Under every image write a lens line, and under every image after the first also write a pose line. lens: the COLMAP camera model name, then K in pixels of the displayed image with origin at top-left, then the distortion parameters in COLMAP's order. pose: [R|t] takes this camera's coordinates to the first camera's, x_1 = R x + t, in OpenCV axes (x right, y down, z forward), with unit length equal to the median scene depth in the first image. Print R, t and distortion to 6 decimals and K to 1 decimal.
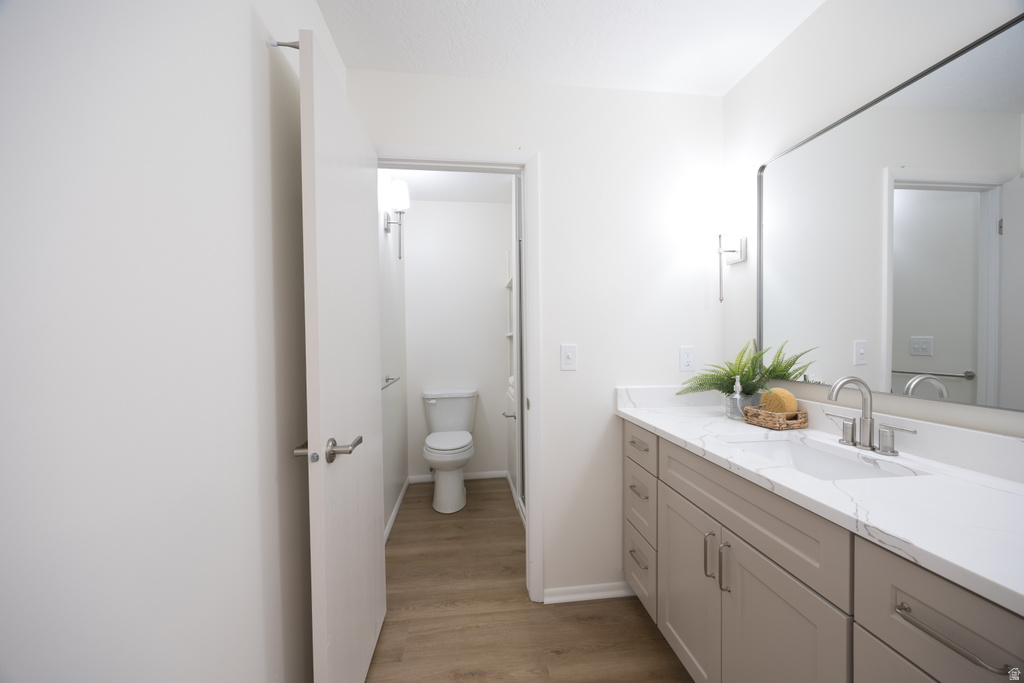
lens RADIAL K [[400.5, 0, 514.1], [0, 400.5, 323.0], [0, 0, 1]] dist [0.001011, 0.000177]
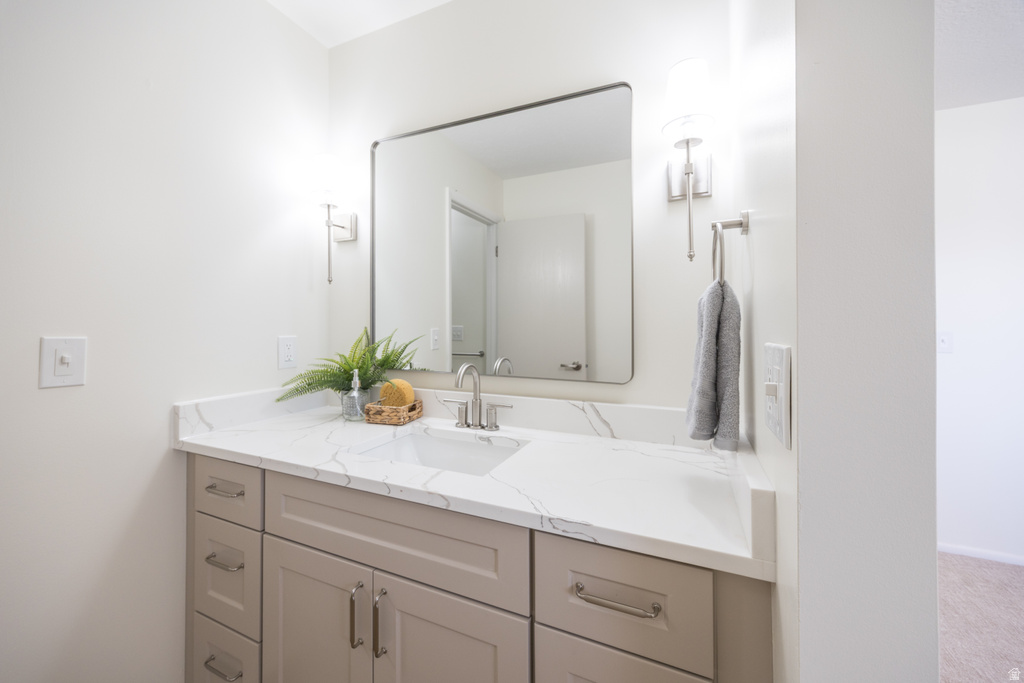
lens RADIAL K [[400.5, 0, 514.1], [0, 400.5, 323.0], [0, 0, 1]] dist [0.001011, 0.000177]
pose [[0.523218, 0.013006, 0.852099, -0.000998], [-0.038113, 0.999240, 0.008151, 0.012502], [-0.851346, -0.036741, 0.523316, 0.286515]]
